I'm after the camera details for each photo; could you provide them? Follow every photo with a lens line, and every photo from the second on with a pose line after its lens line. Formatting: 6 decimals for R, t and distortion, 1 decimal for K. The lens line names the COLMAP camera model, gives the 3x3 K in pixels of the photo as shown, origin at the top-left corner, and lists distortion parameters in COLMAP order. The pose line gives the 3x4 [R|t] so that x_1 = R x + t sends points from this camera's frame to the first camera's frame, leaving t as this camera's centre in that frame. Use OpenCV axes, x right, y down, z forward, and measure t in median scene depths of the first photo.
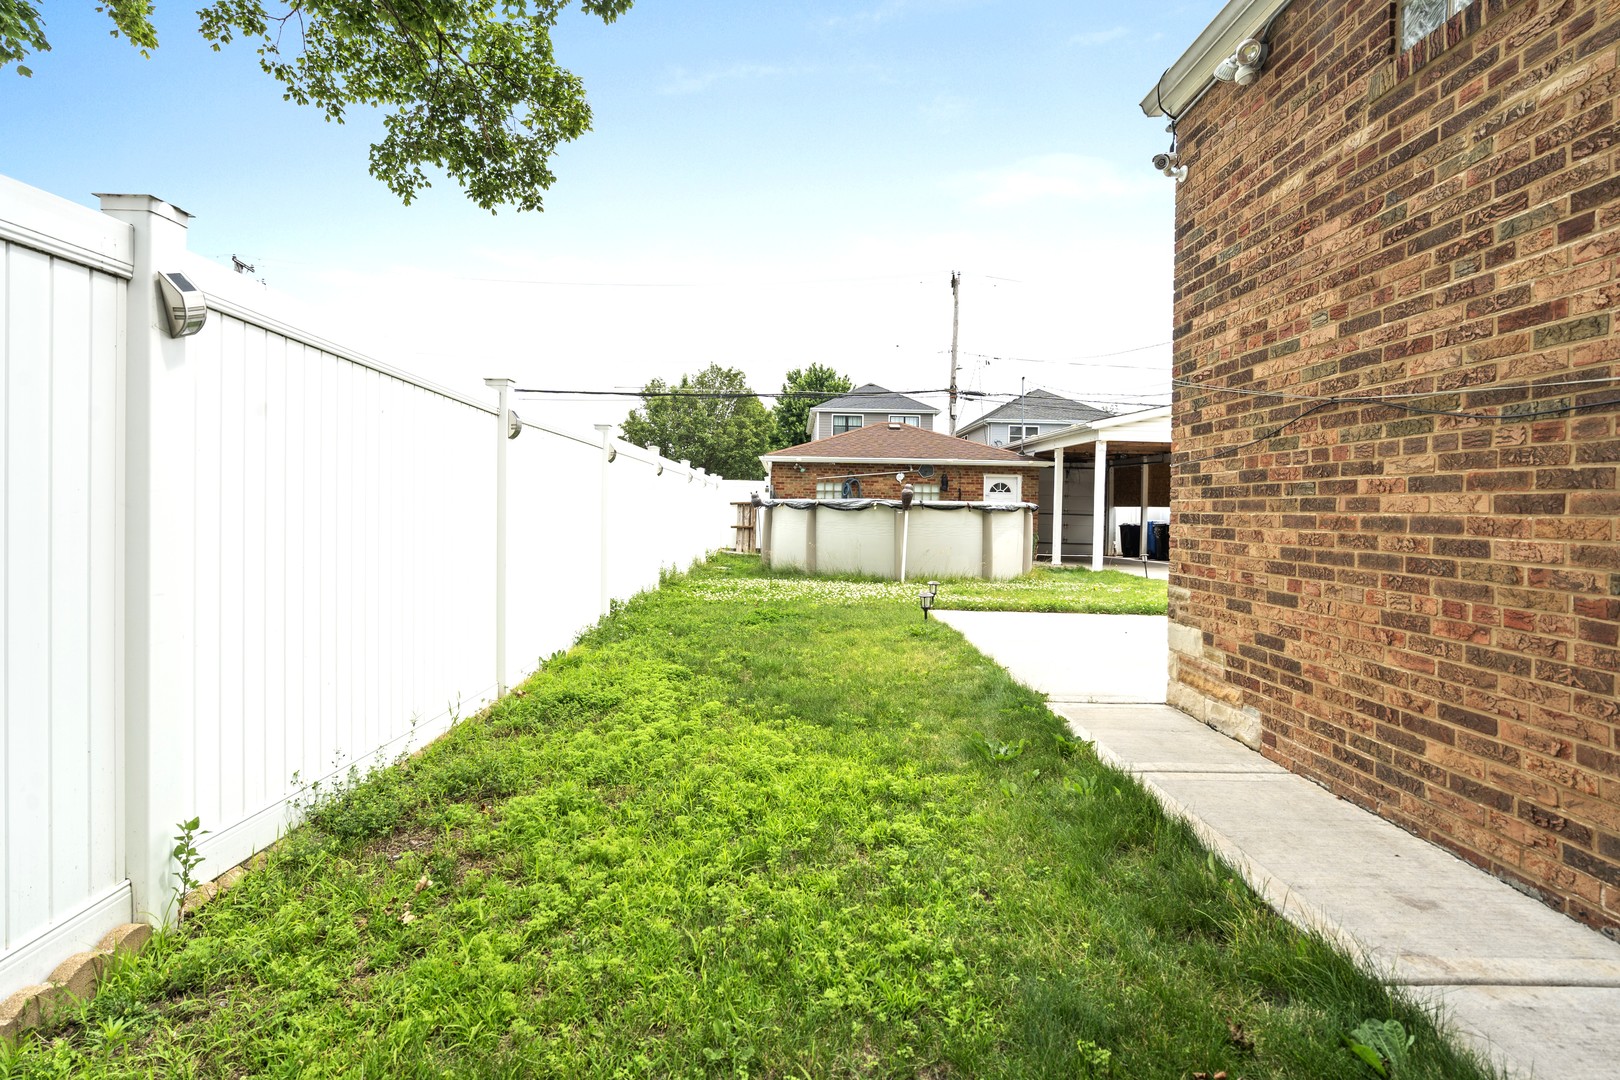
lens RADIAL K [[755.8, 0, 804.0], [0, 755.8, 530.8], [0, 0, 1]] dist [-0.005240, 0.001382]
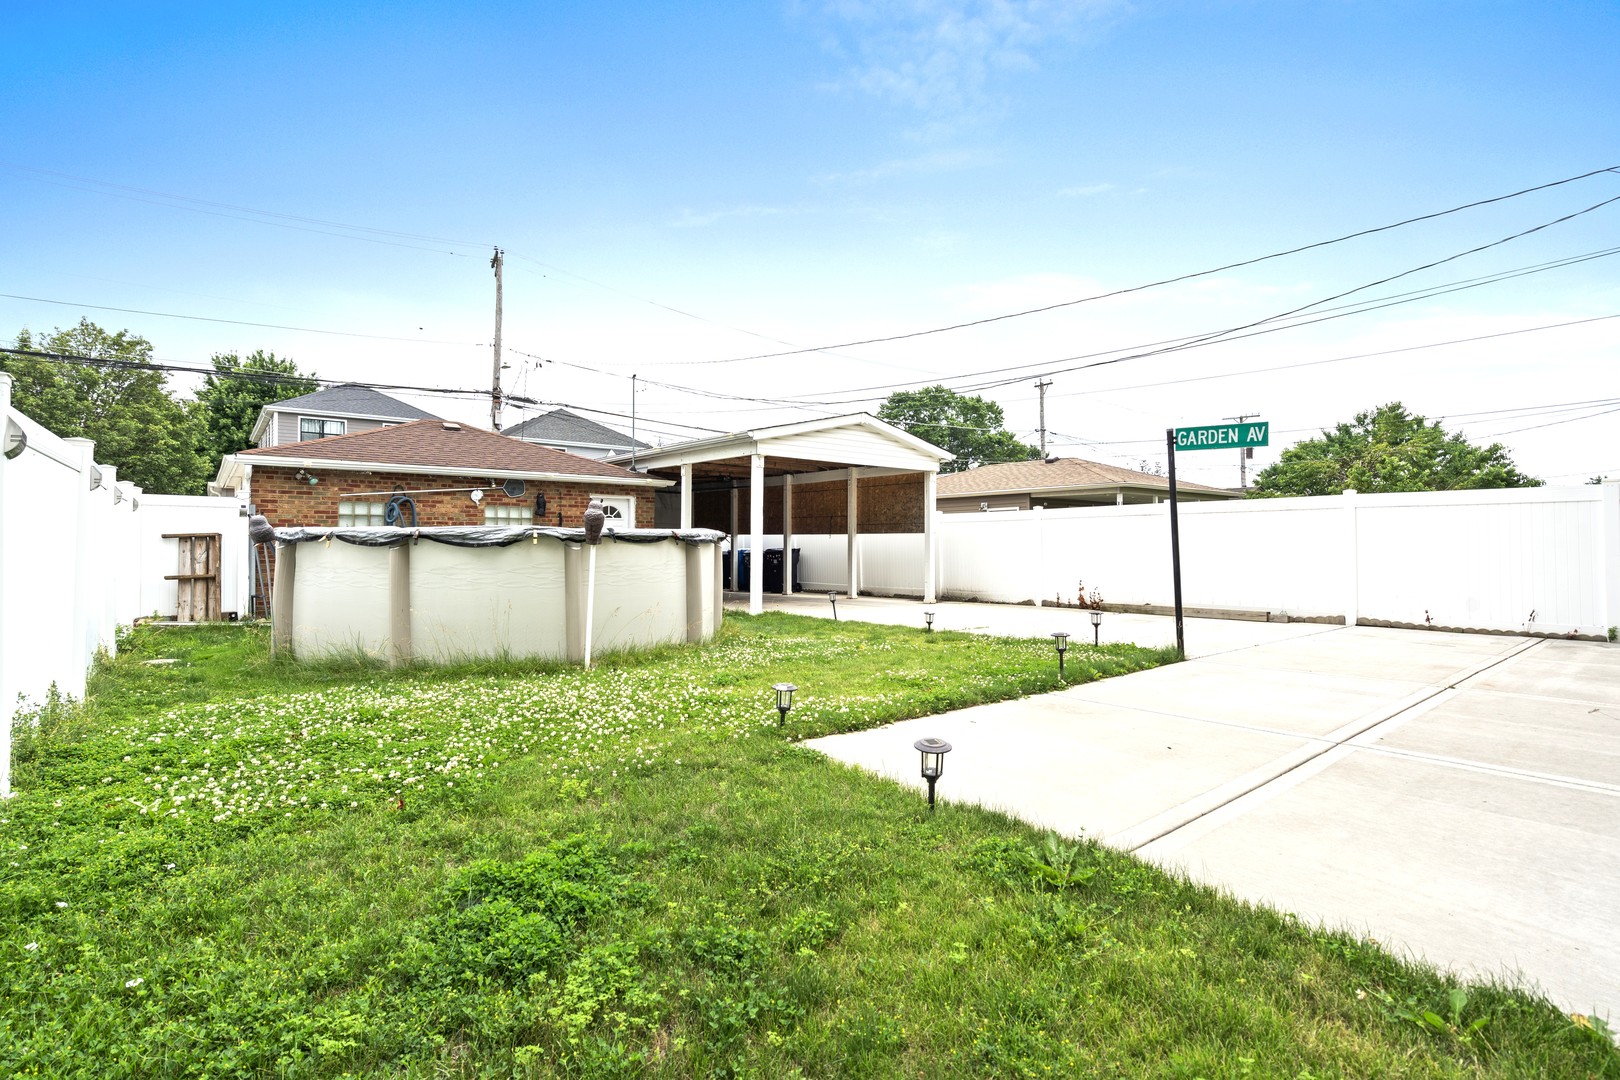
lens RADIAL K [[755.8, 0, 798.2], [0, 755.8, 534.3], [0, 0, 1]] dist [-0.005240, 0.001382]
pose [[0.795419, -0.010468, 0.605969, -0.060016], [0.030737, 0.999261, -0.023085, -0.010195], [-0.605280, 0.036988, 0.795153, 0.265452]]
